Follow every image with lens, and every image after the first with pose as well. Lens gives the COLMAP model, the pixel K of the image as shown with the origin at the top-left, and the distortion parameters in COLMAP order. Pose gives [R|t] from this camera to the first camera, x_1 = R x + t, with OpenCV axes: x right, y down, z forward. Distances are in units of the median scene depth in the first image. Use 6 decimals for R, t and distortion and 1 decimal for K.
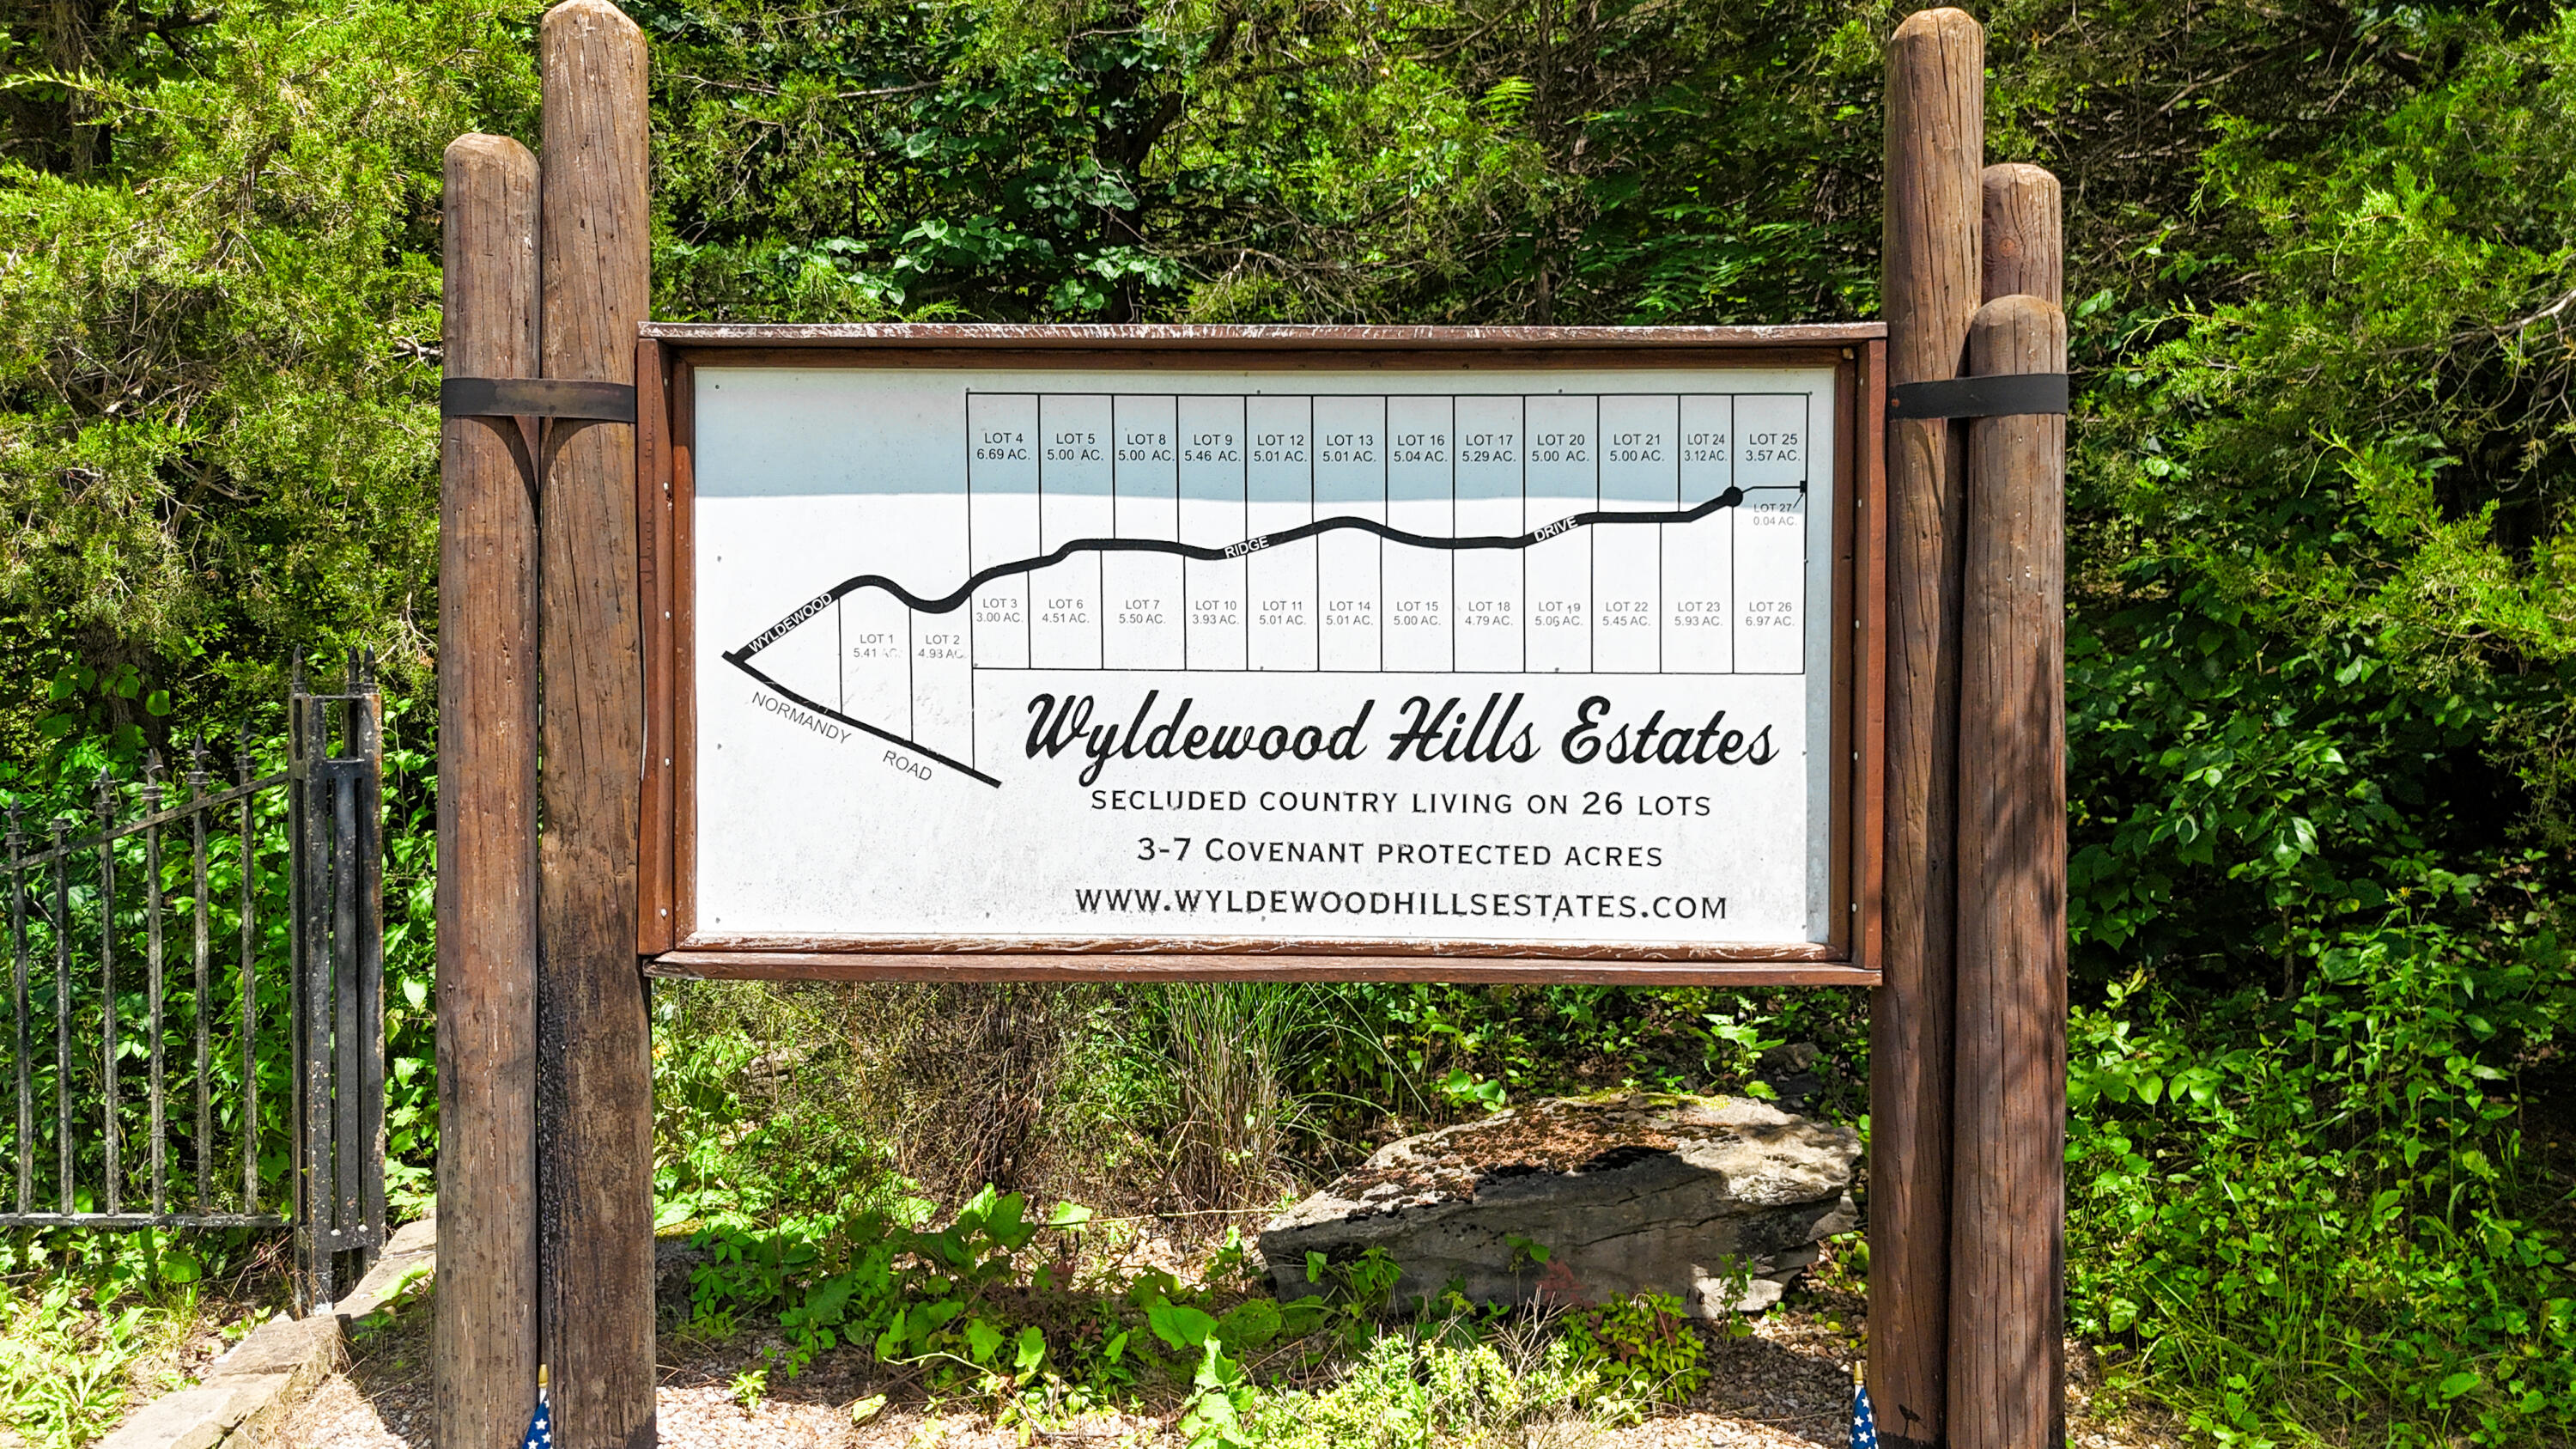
lens RADIAL K [[1966.7, 0, 1297.3], [0, 1966.7, 717.5], [0, 0, 1]] dist [0.038299, -0.057804]
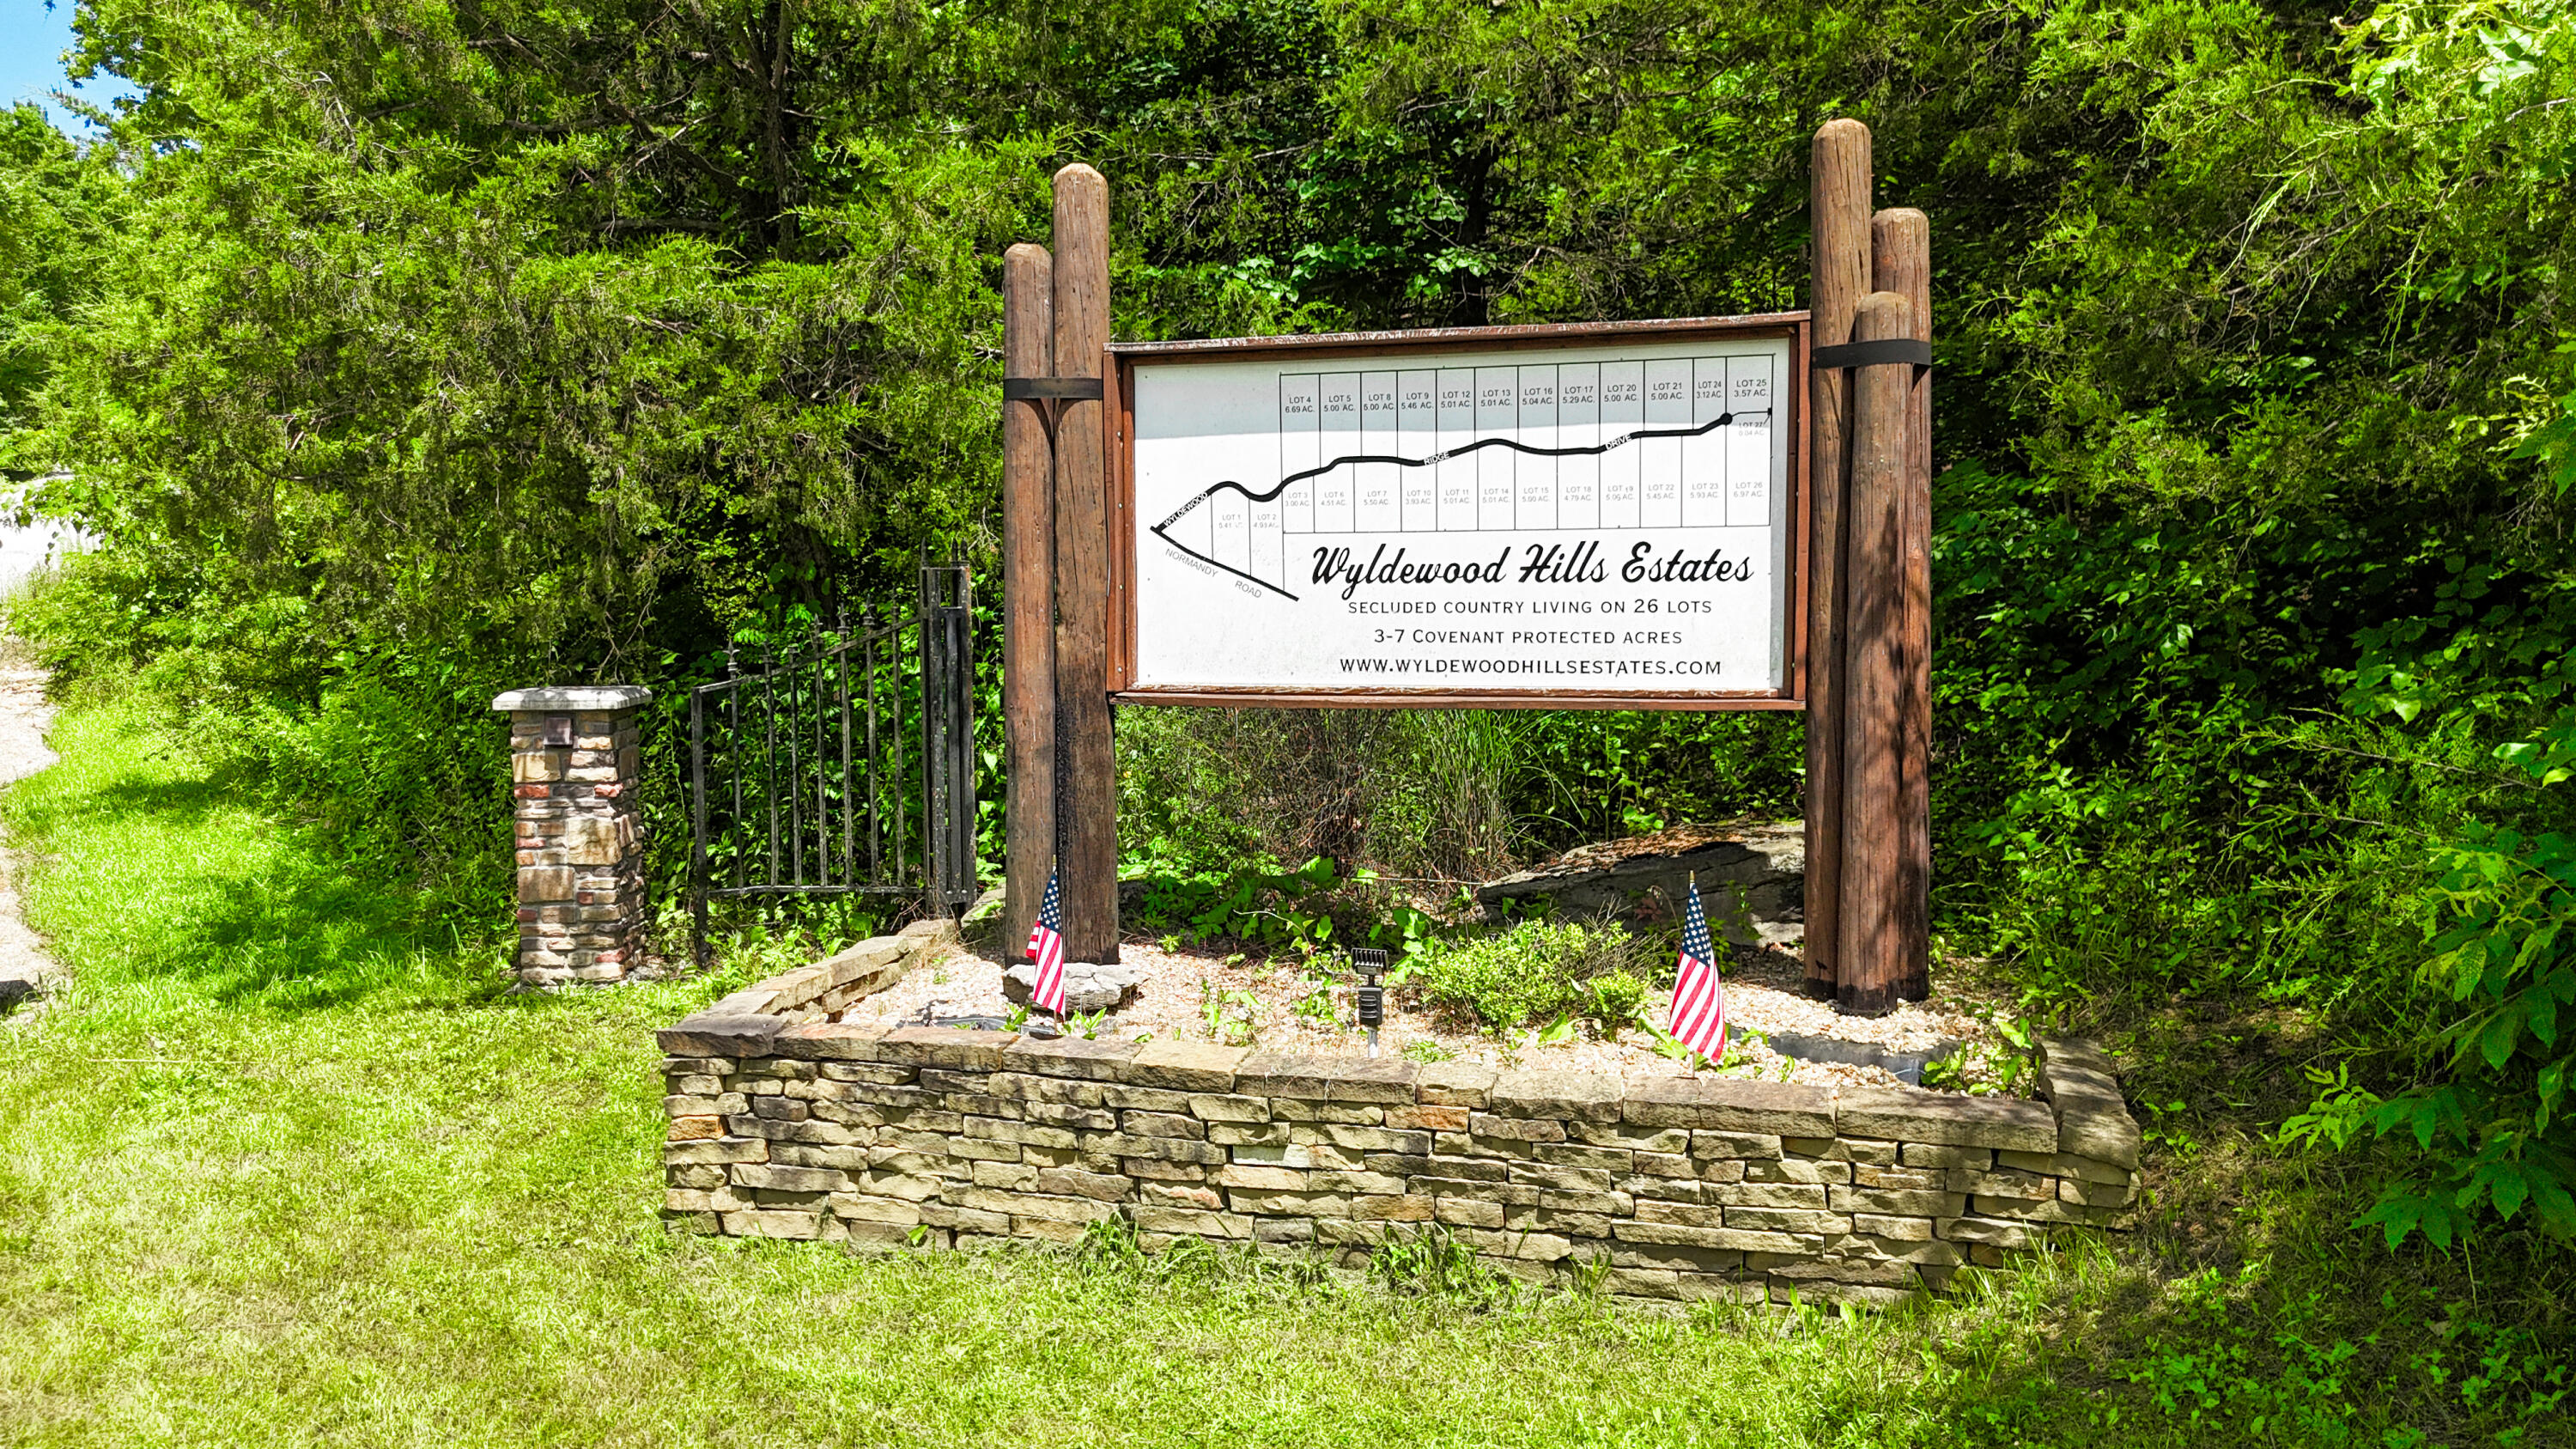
lens RADIAL K [[1966.7, 0, 1296.0], [0, 1966.7, 733.3], [0, 0, 1]] dist [0.038299, -0.057804]
pose [[0.966206, 0.006844, -0.257681, 0.284590], [0.003831, 0.999156, 0.040901, 0.078116], [0.257743, -0.040506, 0.965364, -0.665558]]
